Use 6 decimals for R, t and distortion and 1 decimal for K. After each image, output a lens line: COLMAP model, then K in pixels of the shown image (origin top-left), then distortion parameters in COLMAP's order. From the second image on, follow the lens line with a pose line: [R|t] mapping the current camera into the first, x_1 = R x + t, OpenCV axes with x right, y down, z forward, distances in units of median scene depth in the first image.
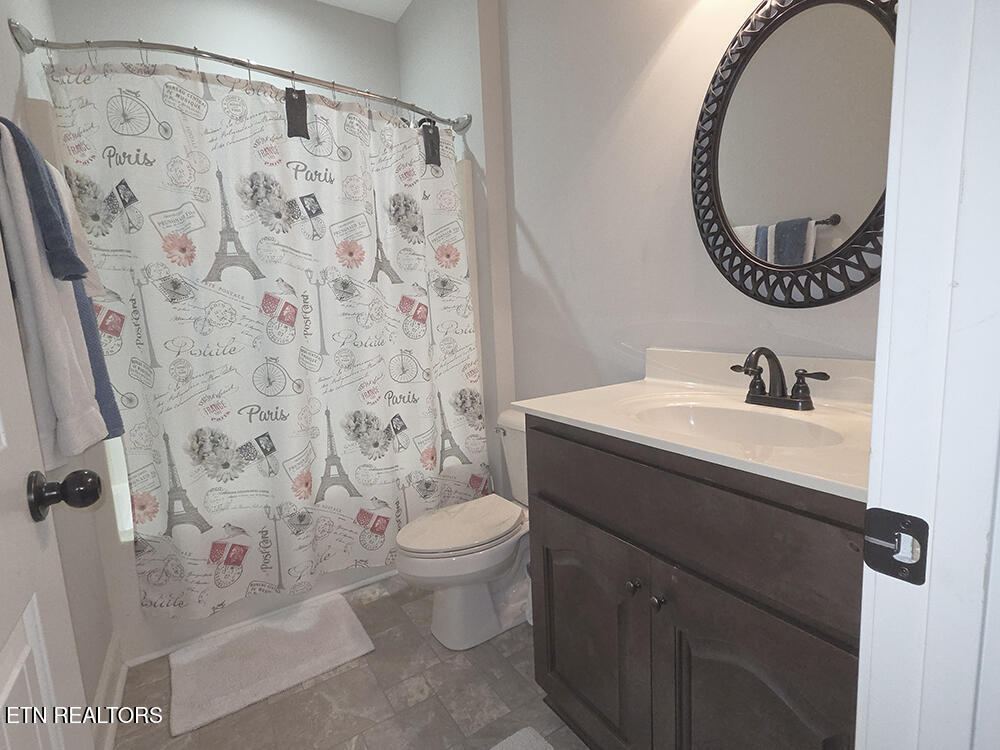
lens RADIAL K [[496.9, 0, 500.0], [0, 496.9, 375.0], [0, 0, 1]] dist [-0.000392, -0.000674]
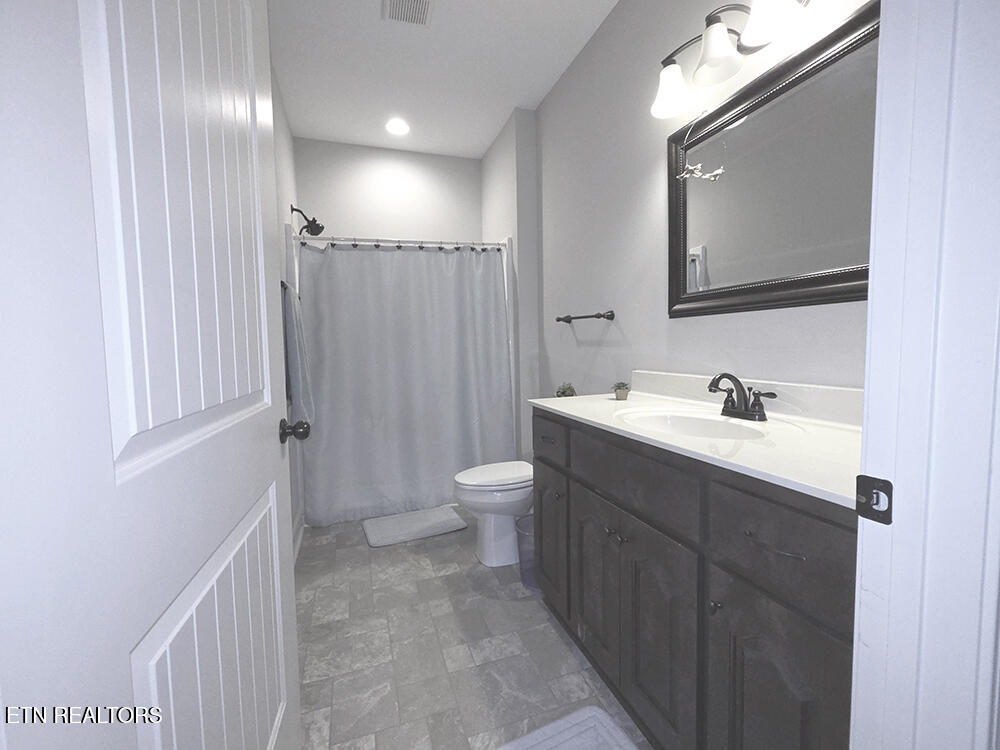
lens RADIAL K [[496.9, 0, 500.0], [0, 496.9, 375.0], [0, 0, 1]] dist [-0.000392, -0.000674]
pose [[0.969340, 0.032563, -0.243555, 0.257686], [-0.045825, 0.997748, -0.048981, 0.045313], [0.241411, 0.058640, 0.968650, -0.475193]]
